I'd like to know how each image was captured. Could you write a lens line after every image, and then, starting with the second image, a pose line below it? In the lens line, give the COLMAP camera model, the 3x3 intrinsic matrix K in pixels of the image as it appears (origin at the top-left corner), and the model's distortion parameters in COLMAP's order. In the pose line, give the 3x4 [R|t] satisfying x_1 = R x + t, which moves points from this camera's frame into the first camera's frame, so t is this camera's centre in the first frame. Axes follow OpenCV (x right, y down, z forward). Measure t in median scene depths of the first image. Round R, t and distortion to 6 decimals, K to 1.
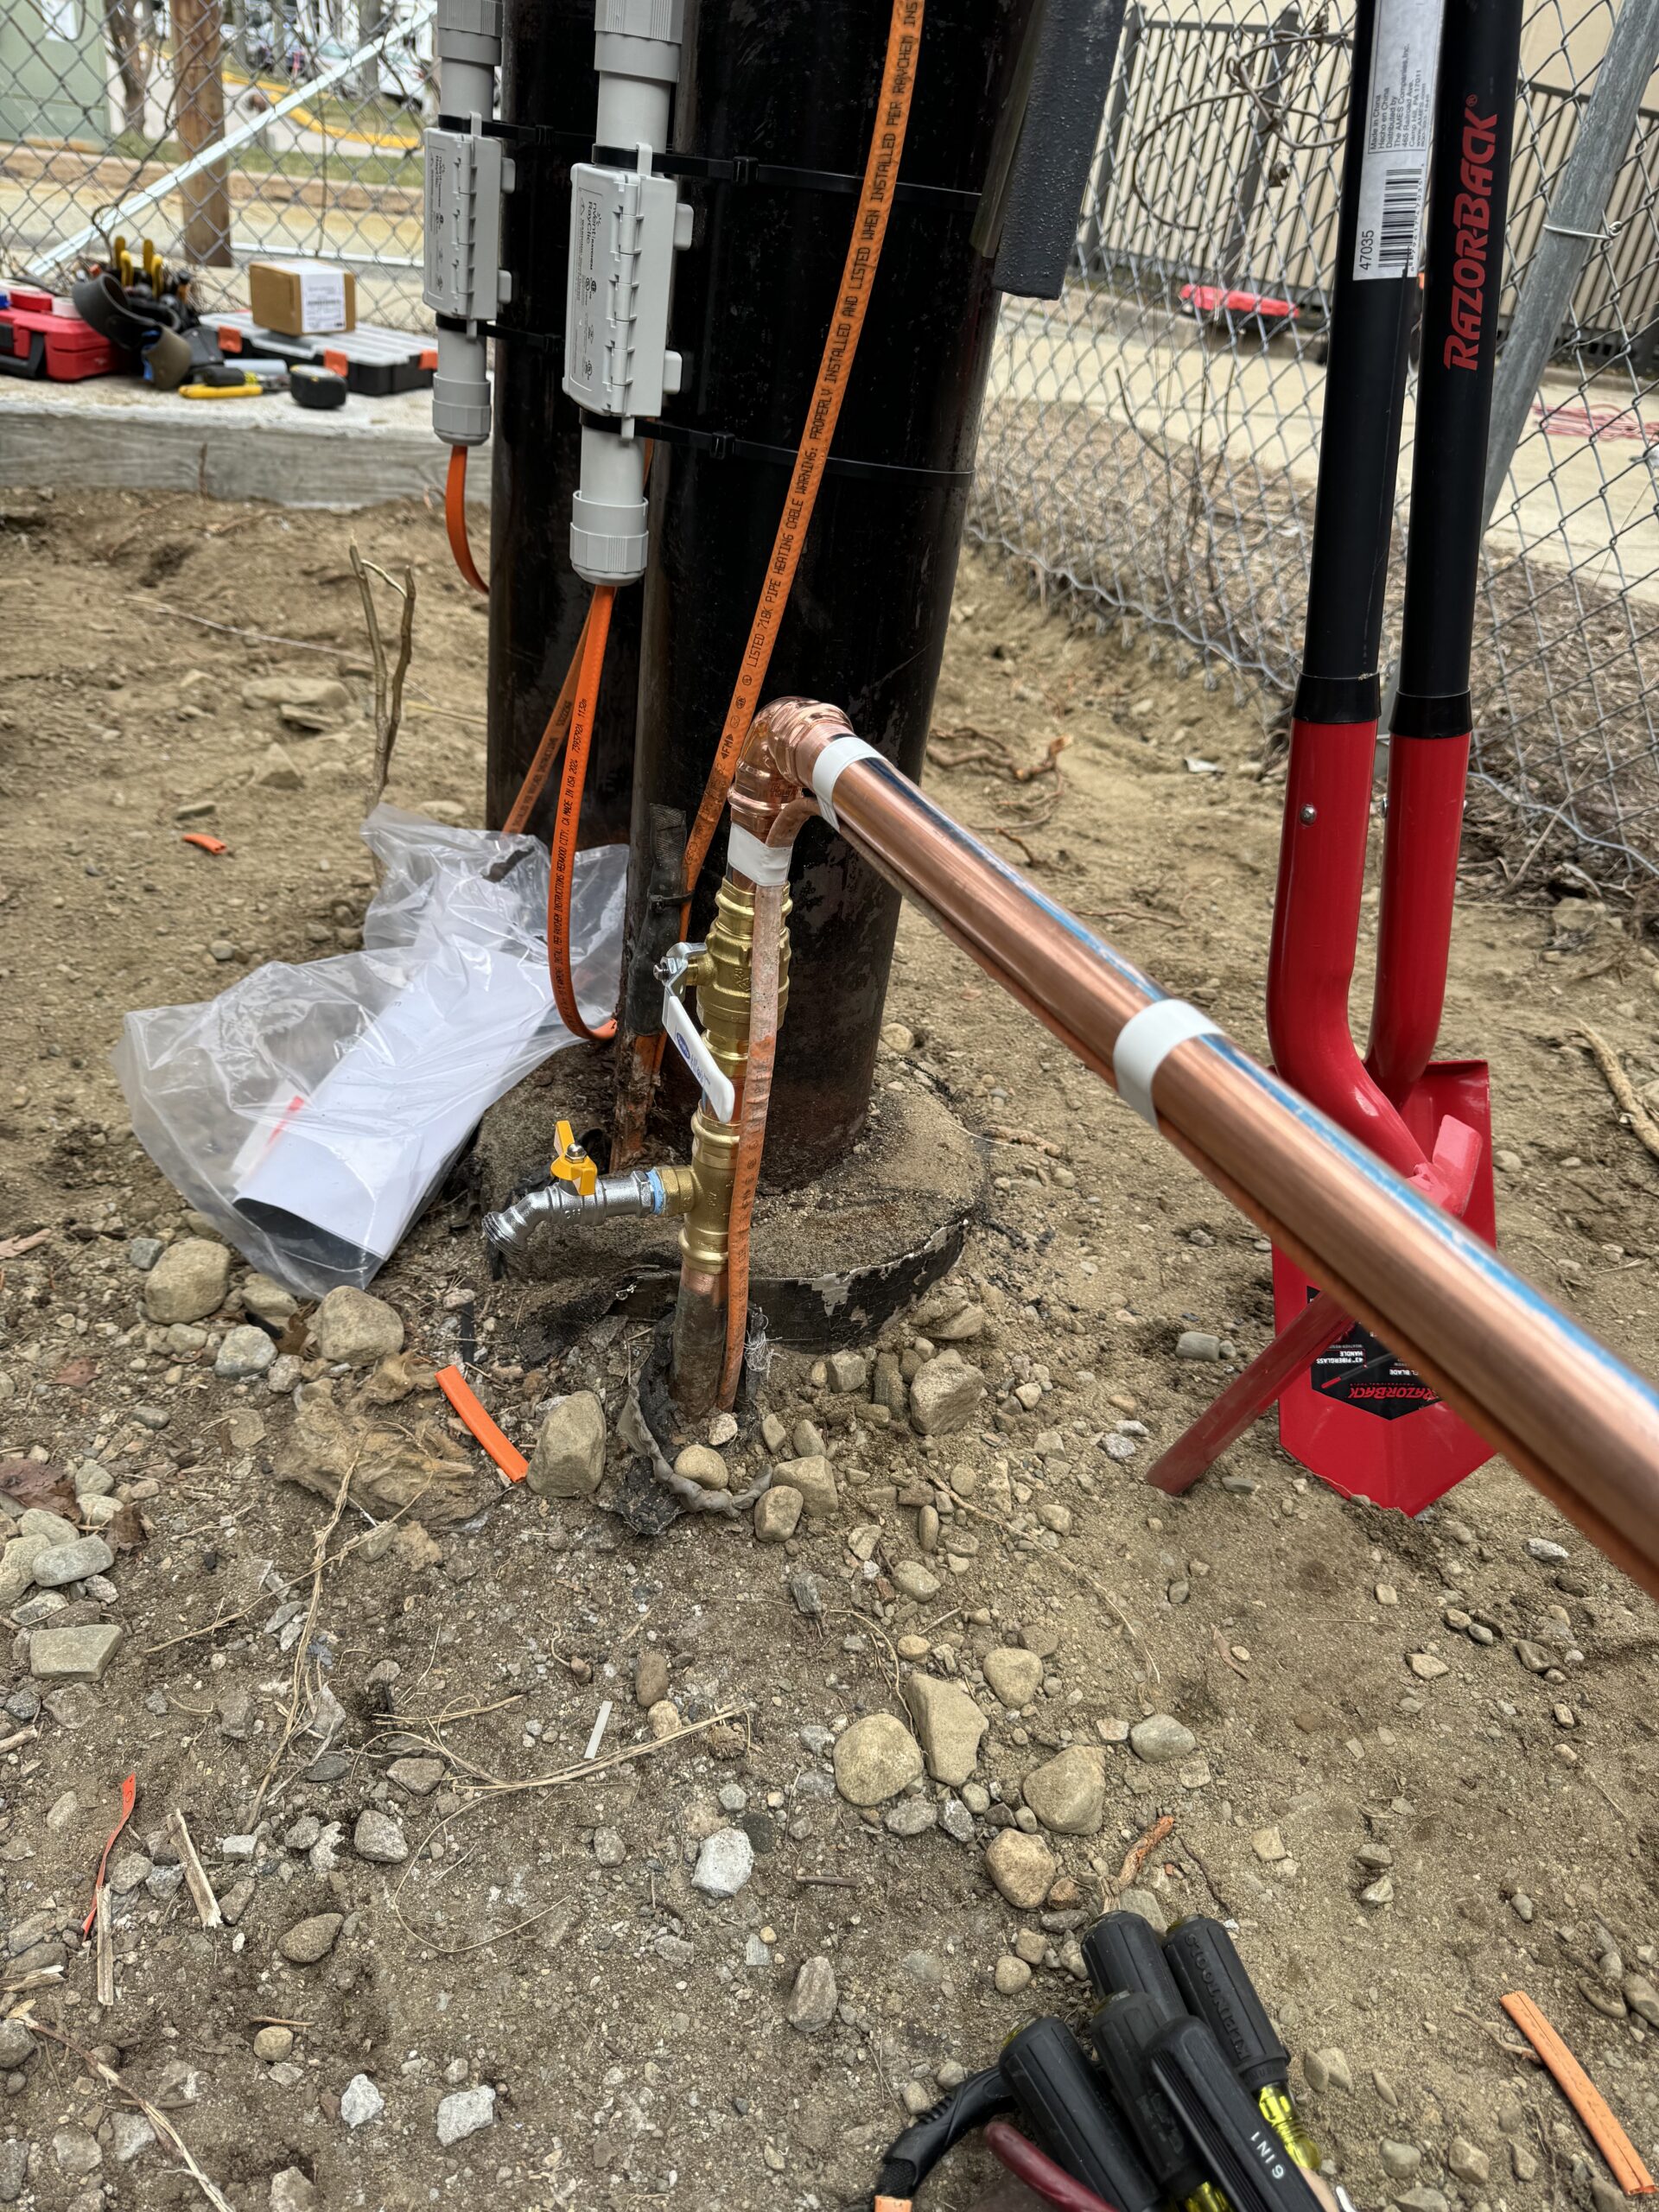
lens RADIAL K [[1563.7, 0, 816.7], [0, 1563.7, 1073.8], [0, 0, 1]] dist [0.039130, -0.049739]
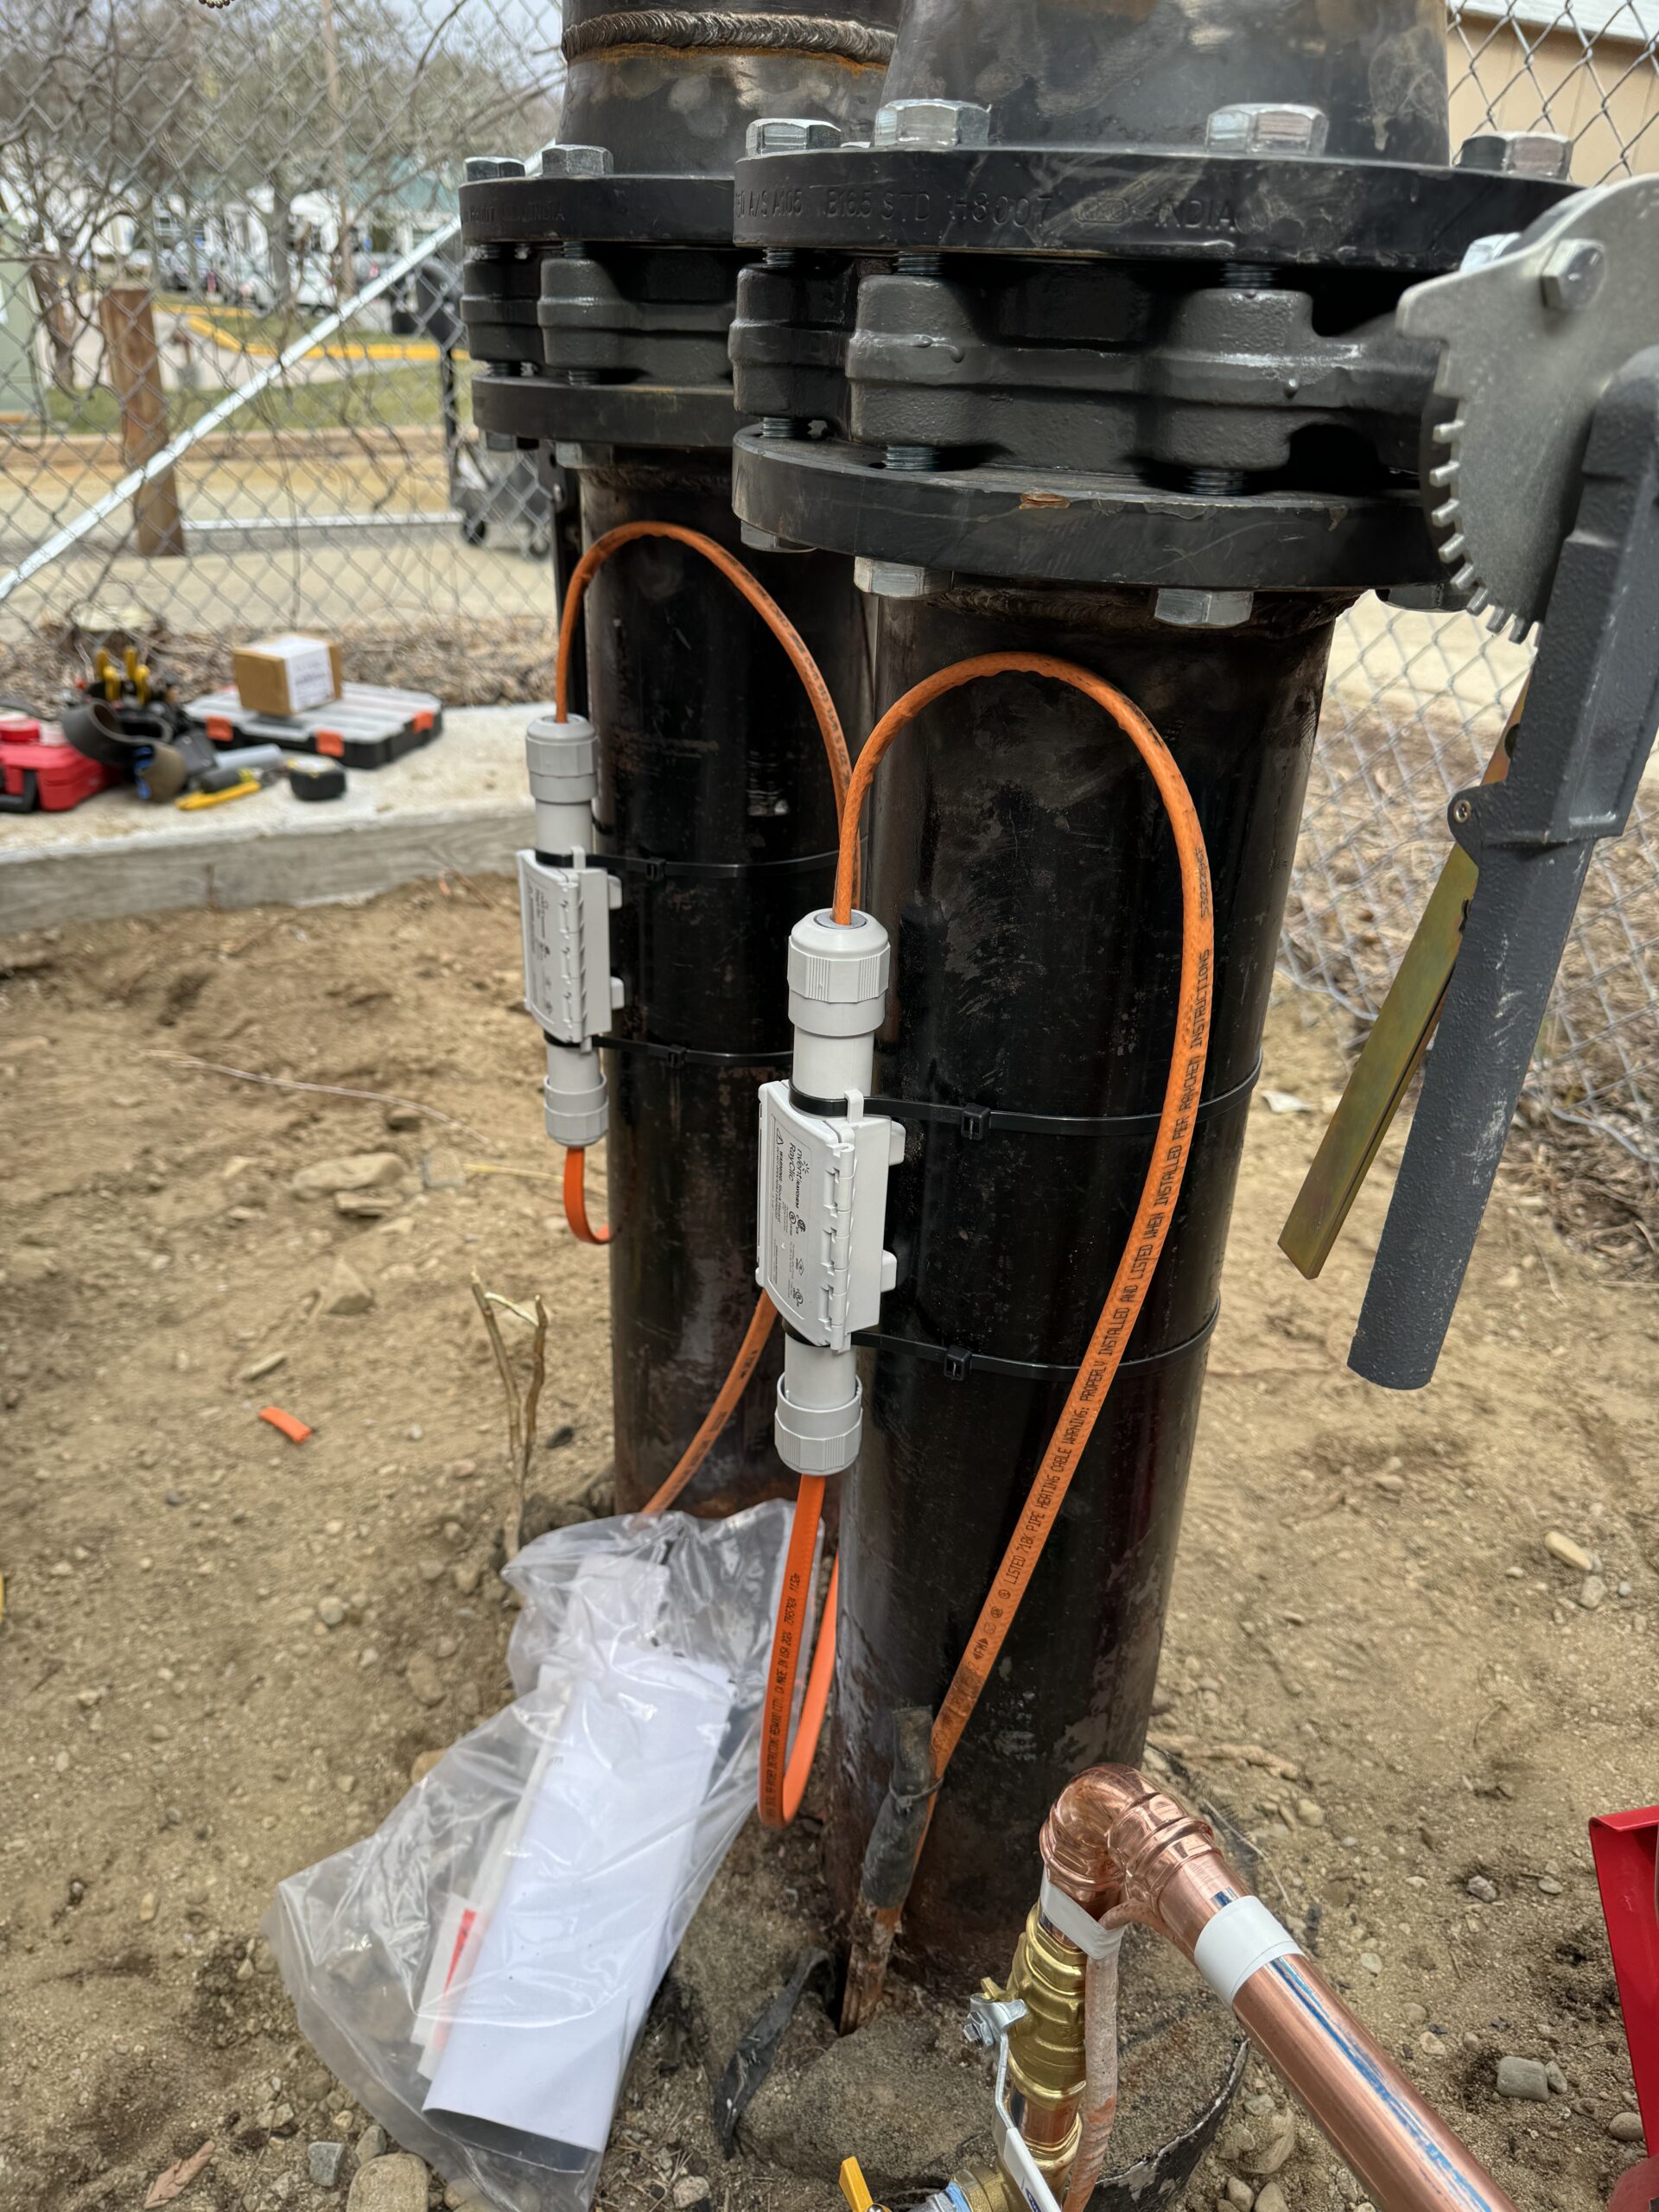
lens RADIAL K [[1563.7, 0, 833.7], [0, 1563.7, 1086.9], [0, 0, 1]] dist [0.039130, -0.049739]
pose [[0.993354, -0.113839, 0.016975, -0.066859], [0.114683, 0.991460, -0.062092, -0.267202], [-0.009761, 0.063627, 0.997926, 0.066246]]
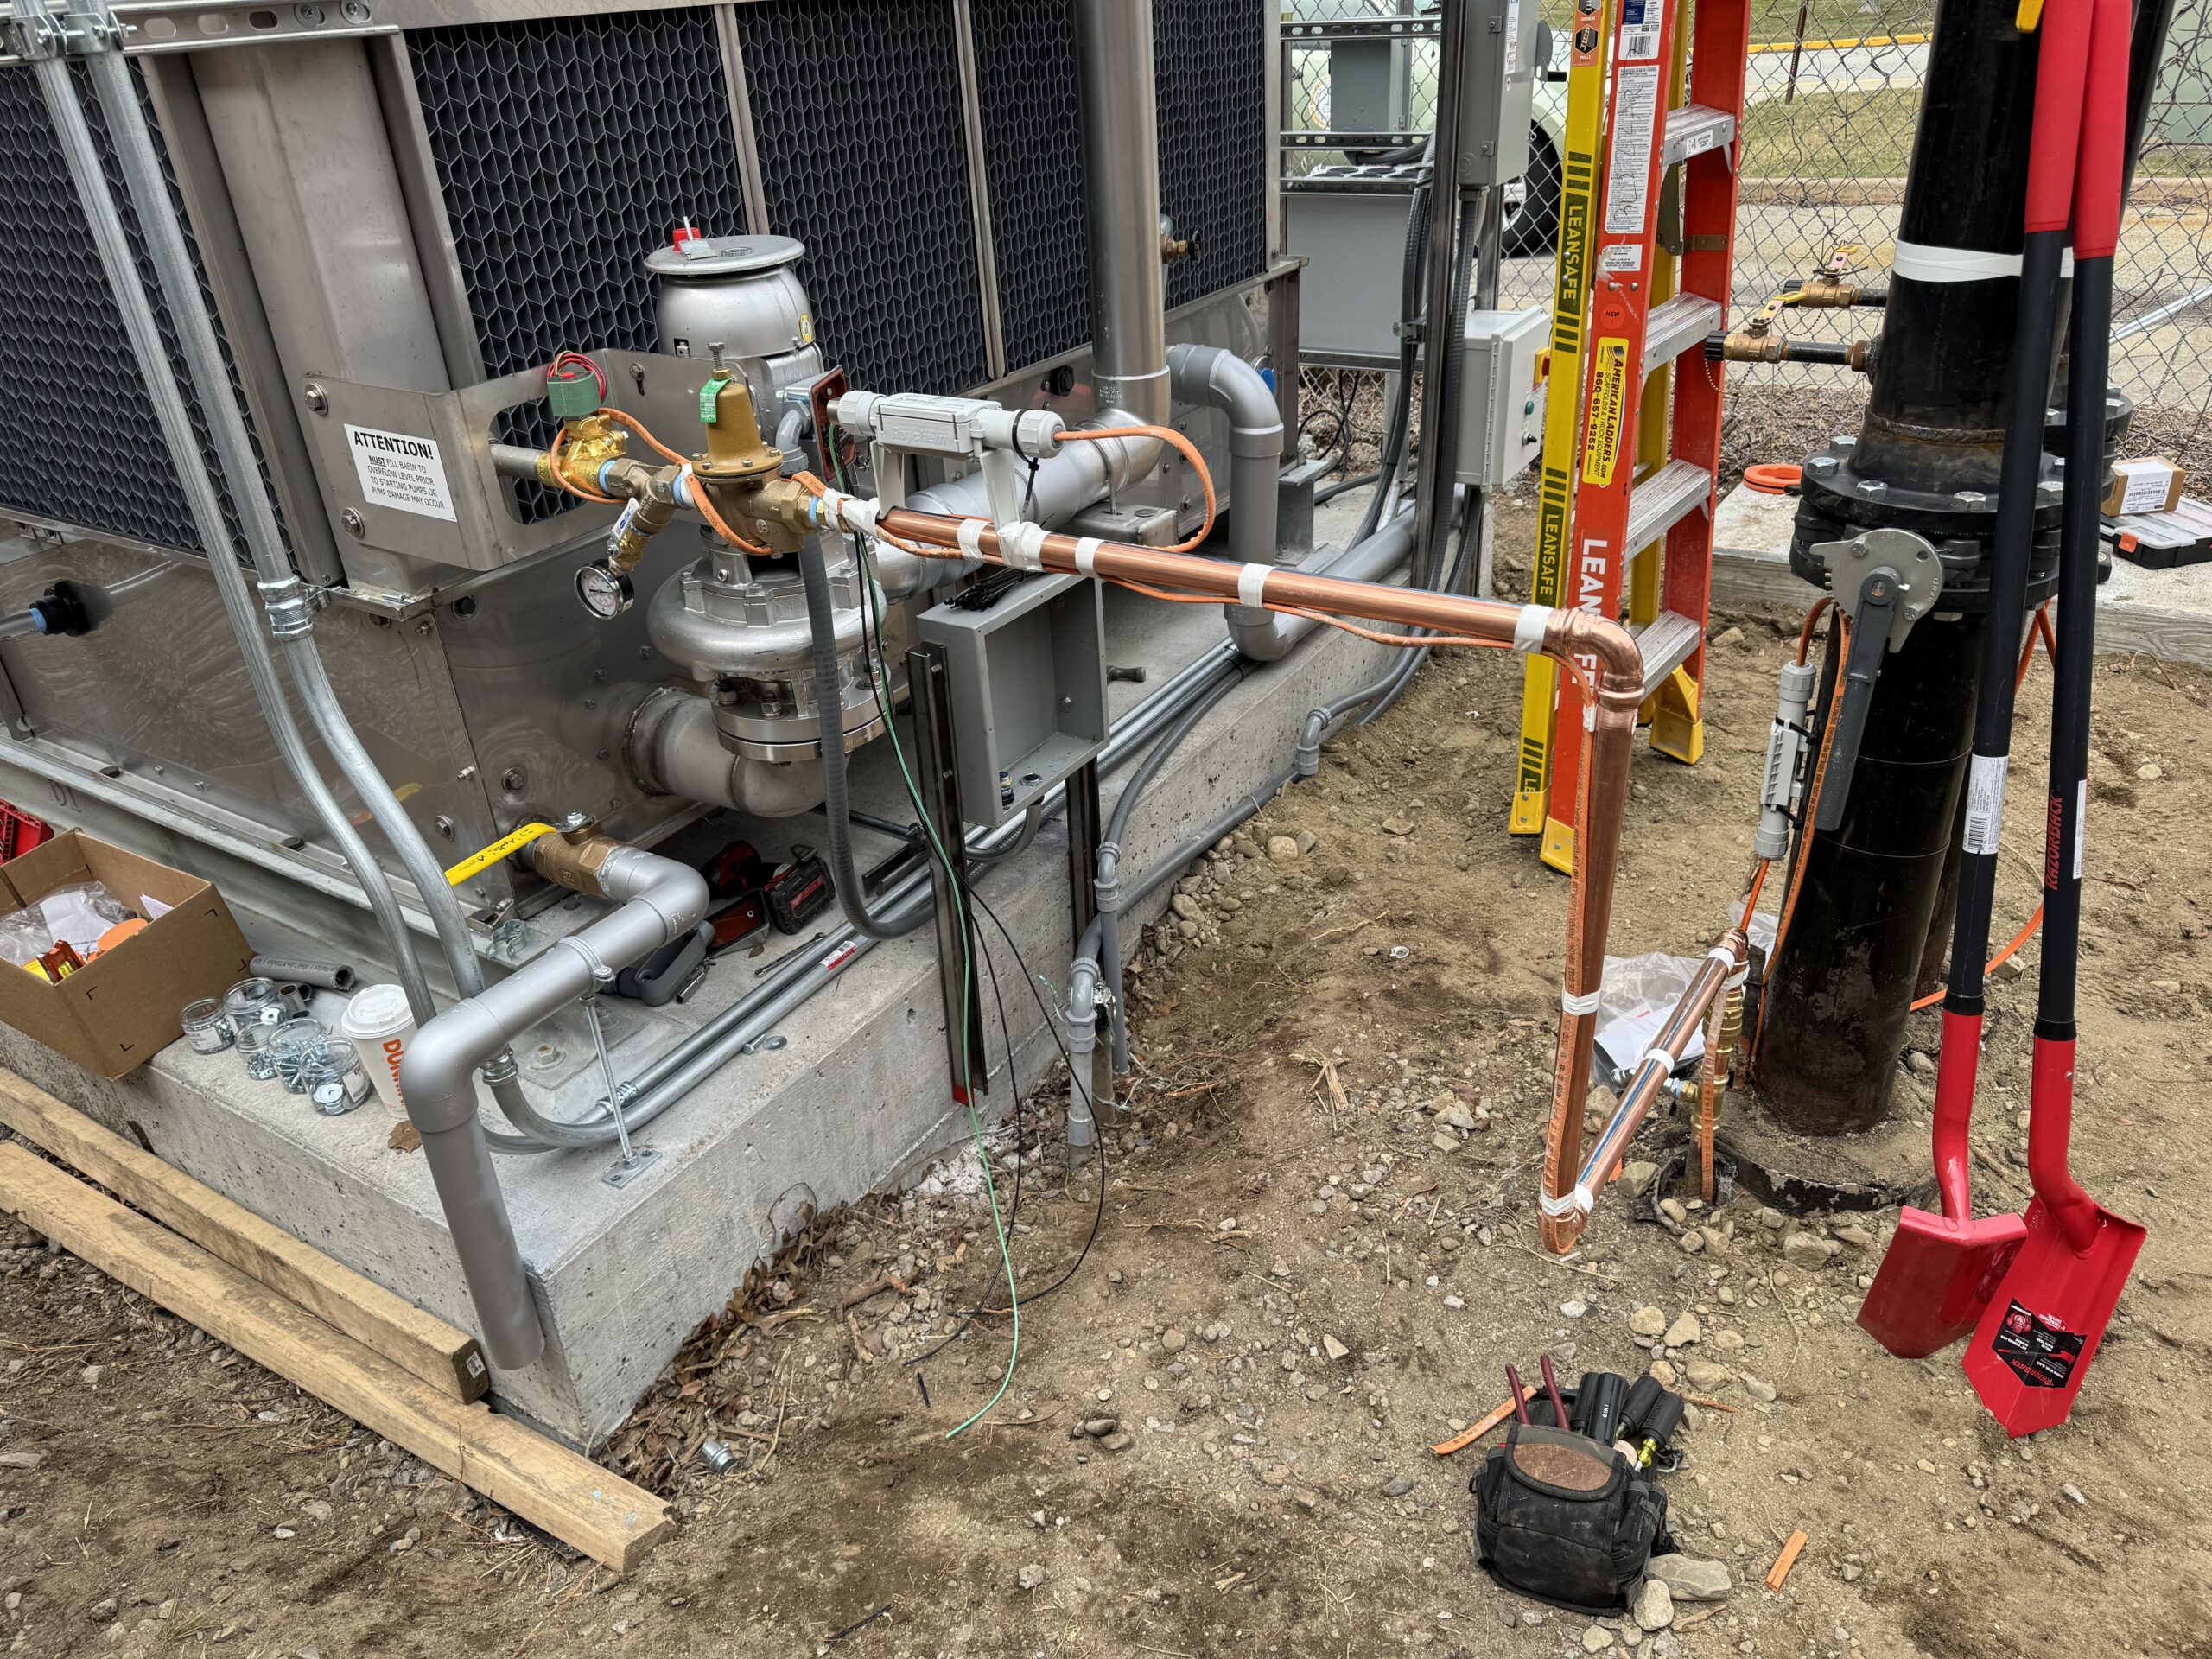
lens RADIAL K [[1563.7, 0, 1111.7], [0, 1563.7, 830.0], [0, 0, 1]] dist [0.039130, -0.049739]
pose [[0.501968, 0.264562, -0.823429, 0.777049], [-0.329121, 0.938869, 0.101018, -0.148219], [0.799817, 0.220300, 0.558355, -0.675693]]
